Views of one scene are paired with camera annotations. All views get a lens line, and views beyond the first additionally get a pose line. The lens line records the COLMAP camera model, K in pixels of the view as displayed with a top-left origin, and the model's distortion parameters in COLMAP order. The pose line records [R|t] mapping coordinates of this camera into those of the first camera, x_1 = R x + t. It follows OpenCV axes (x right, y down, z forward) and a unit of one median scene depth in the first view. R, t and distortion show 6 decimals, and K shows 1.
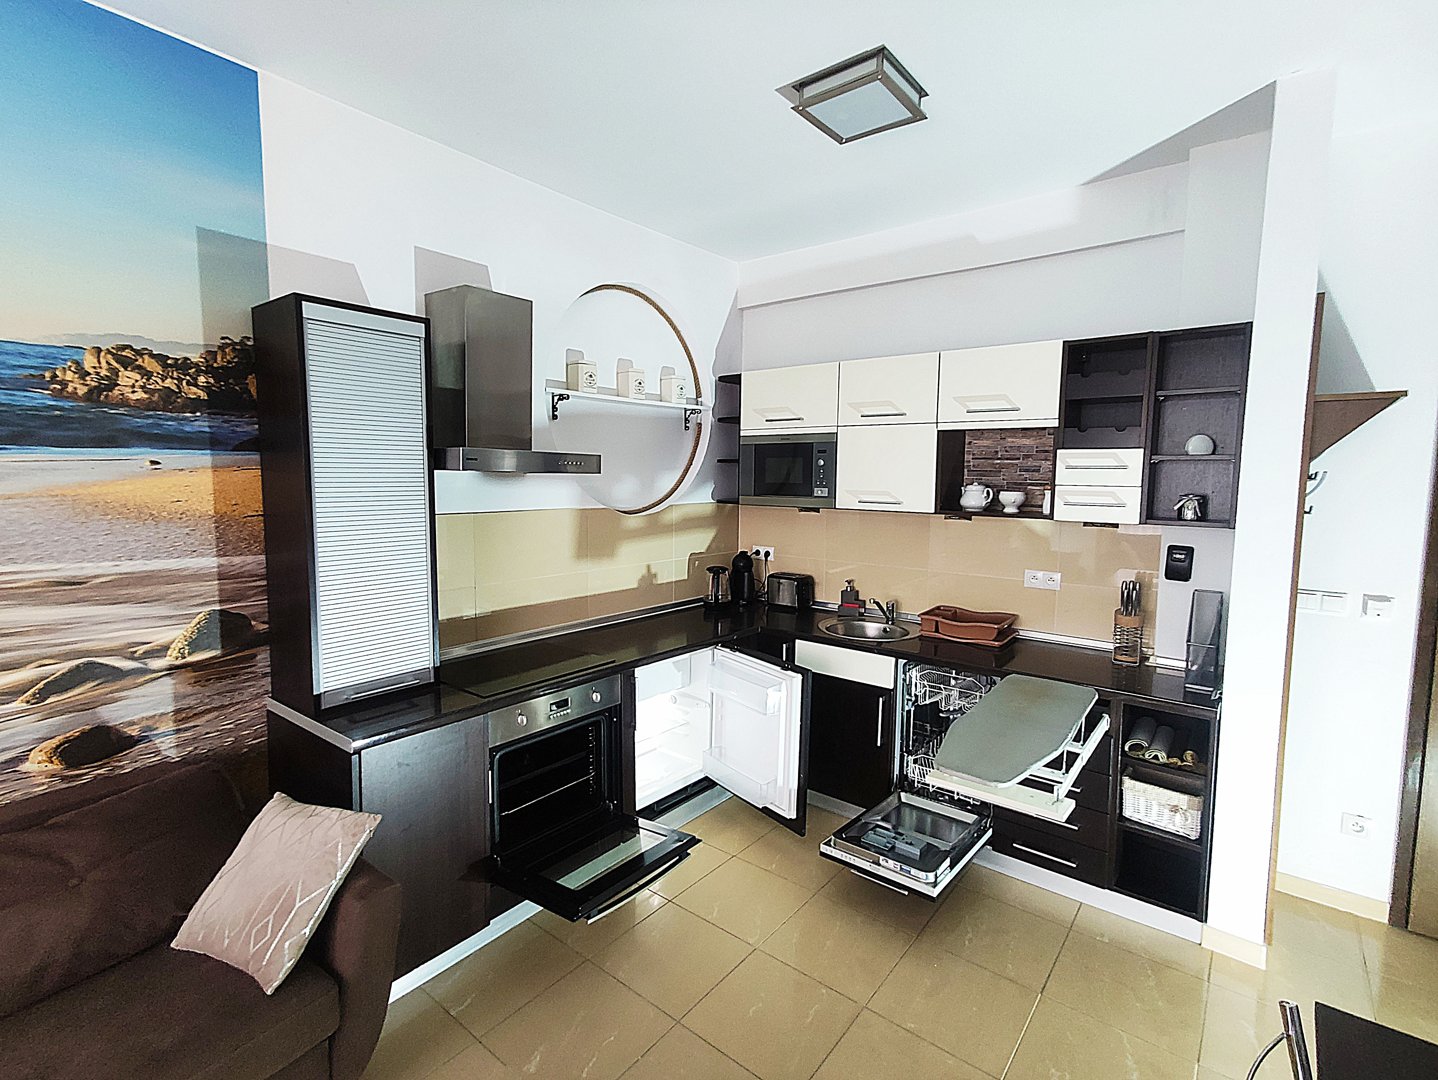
lens RADIAL K [[686.6, 0, 729.3], [0, 686.6, 537.1], [0, 0, 1]] dist [0.025488, -0.013039]
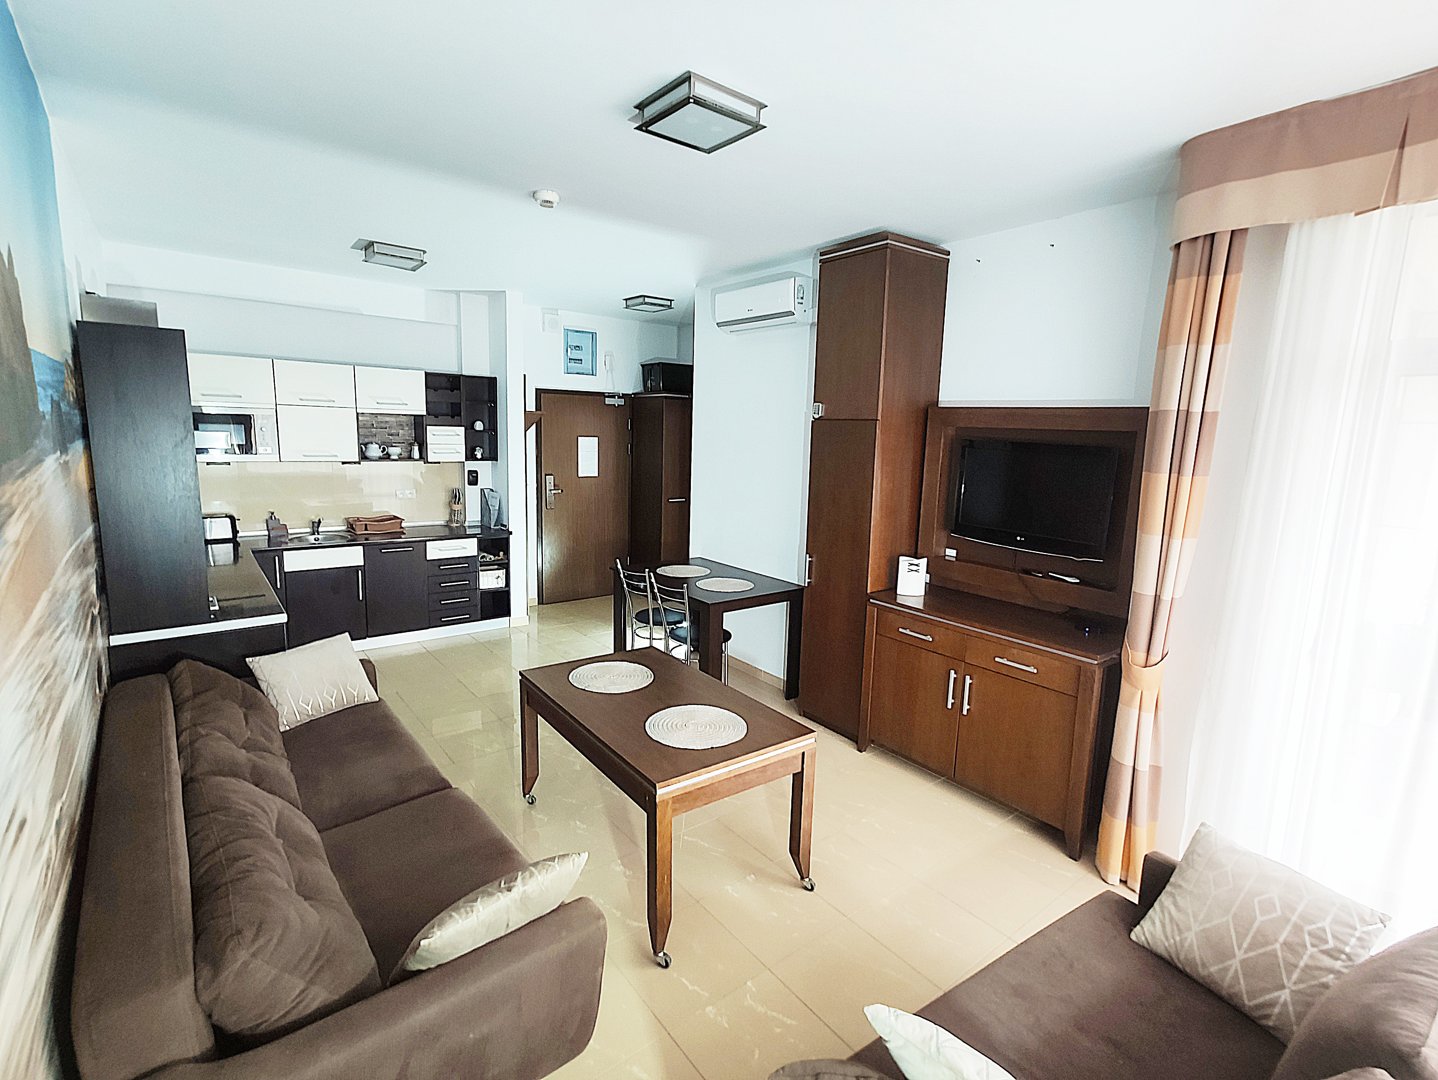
lens RADIAL K [[686.6, 0, 729.3], [0, 686.6, 537.1], [0, 0, 1]] dist [0.025488, -0.013039]
pose [[0.230154, -0.158948, 0.960086, -1.496343], [0.066284, 0.986840, 0.147488, -0.052614], [-0.970894, 0.029693, 0.237661, -0.377607]]
